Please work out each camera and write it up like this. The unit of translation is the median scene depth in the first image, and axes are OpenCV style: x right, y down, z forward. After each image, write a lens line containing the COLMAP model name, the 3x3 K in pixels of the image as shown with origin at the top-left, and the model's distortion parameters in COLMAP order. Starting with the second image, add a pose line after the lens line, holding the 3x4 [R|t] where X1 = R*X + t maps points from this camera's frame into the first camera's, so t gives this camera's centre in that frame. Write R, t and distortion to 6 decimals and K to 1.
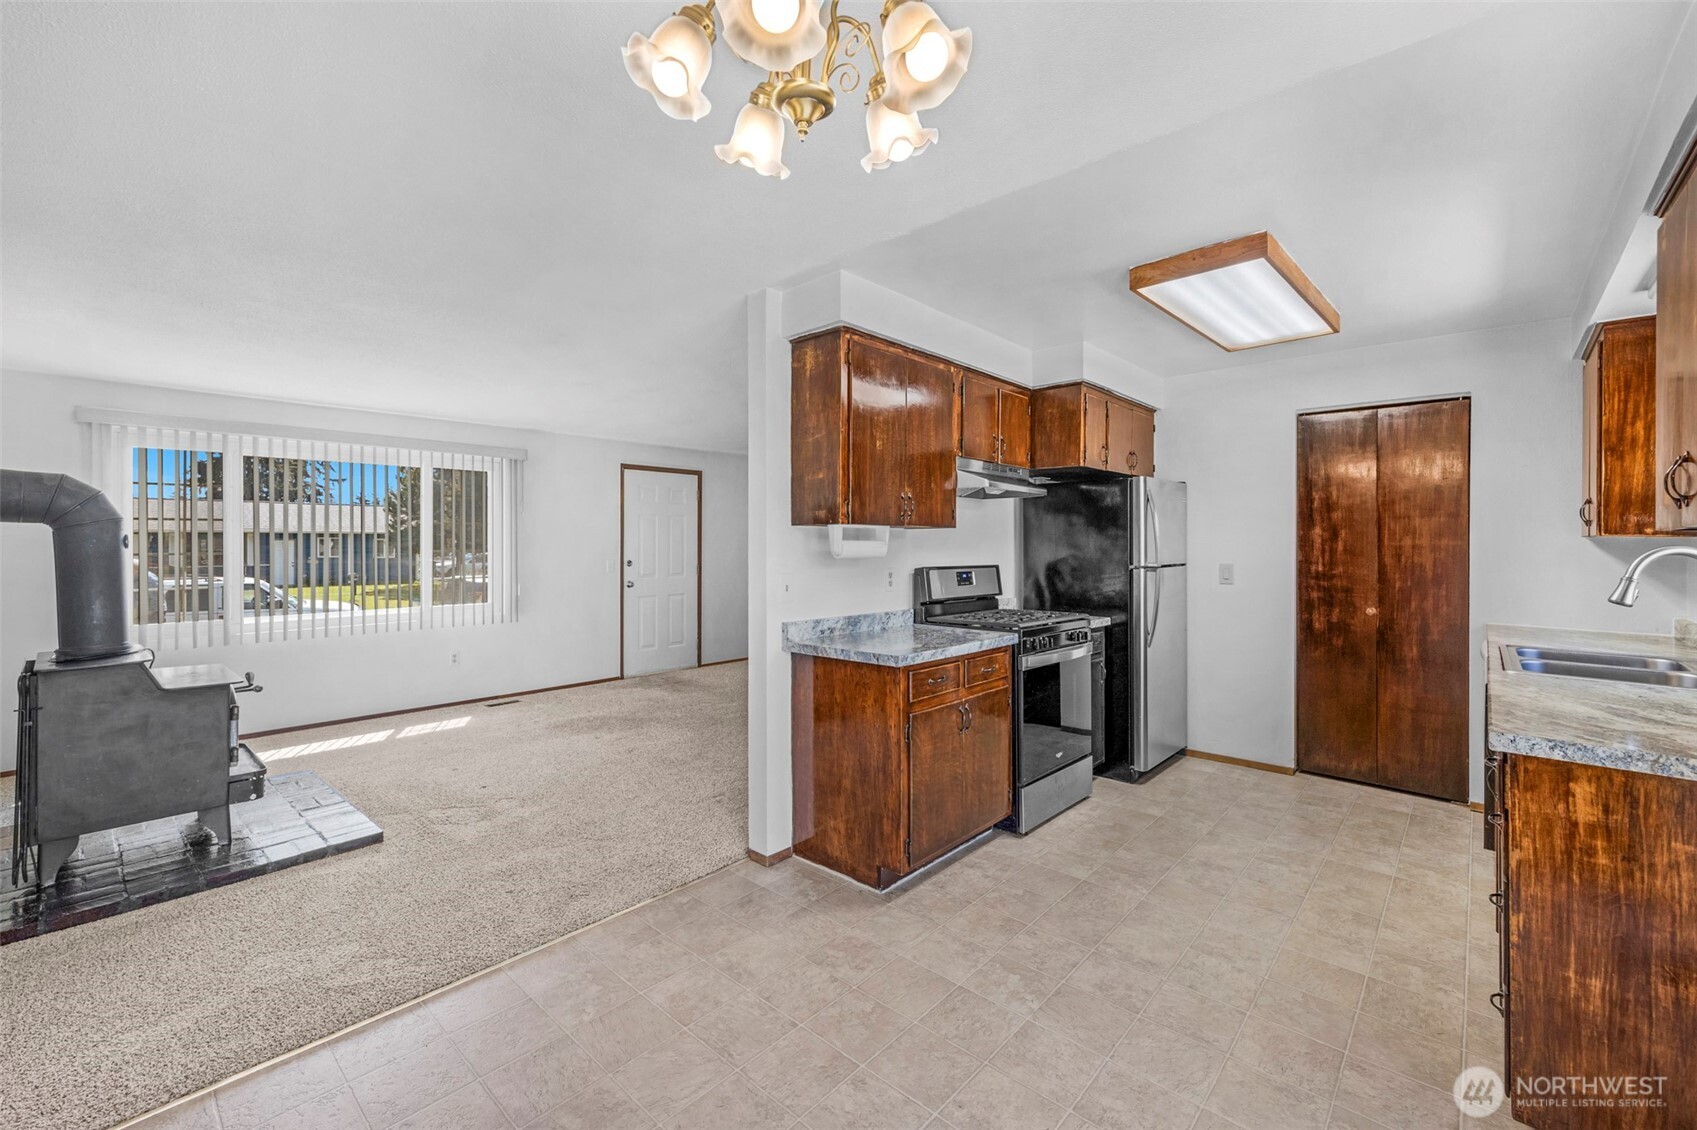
lens RADIAL K [[716.1, 0, 856.8], [0, 716.1, 564.5], [0, 0, 1]] dist [-0.002215, 0.005142]
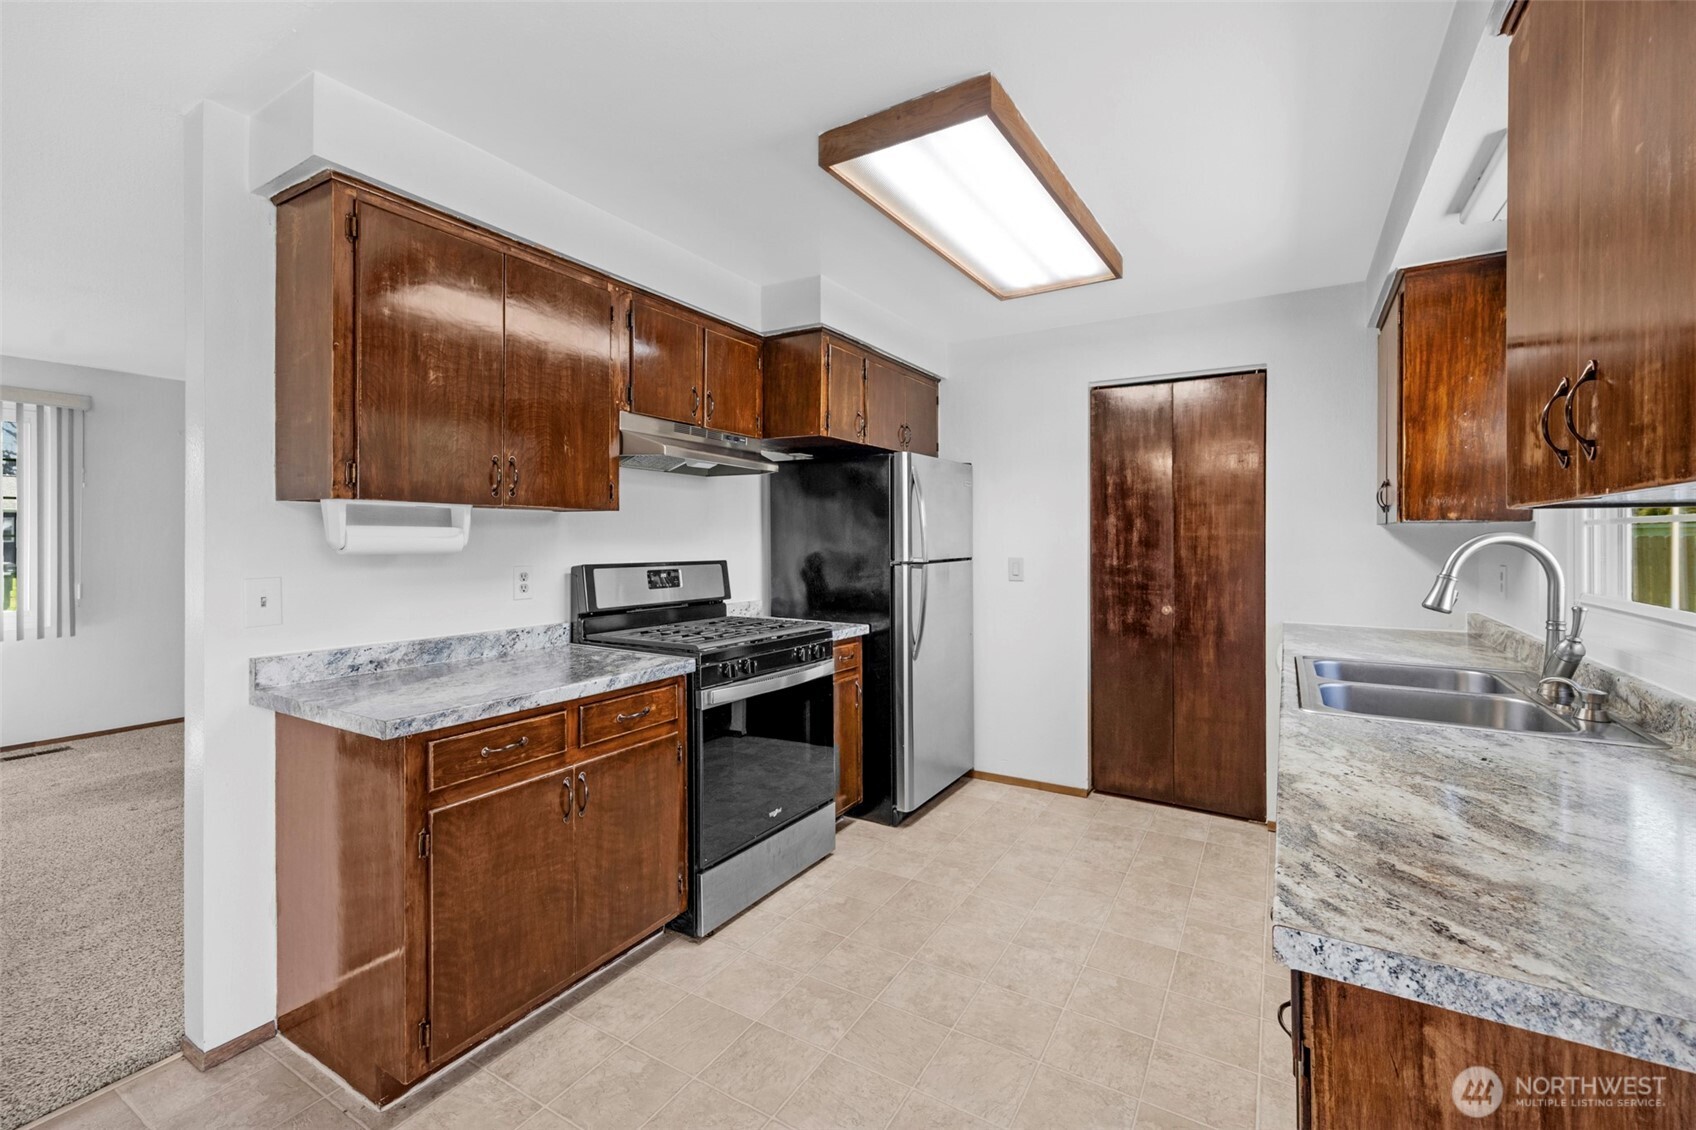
lens RADIAL K [[690.1, 0, 840.1], [0, 690.1, 558.6], [0, 0, 1]] dist [0.010401, 0.000063]
pose [[0.988985, -0.004529, 0.147948, 0.246095], [0.004200, 0.999988, 0.002536, -0.003444], [-0.147957, -0.001886, 0.988992, 0.272257]]
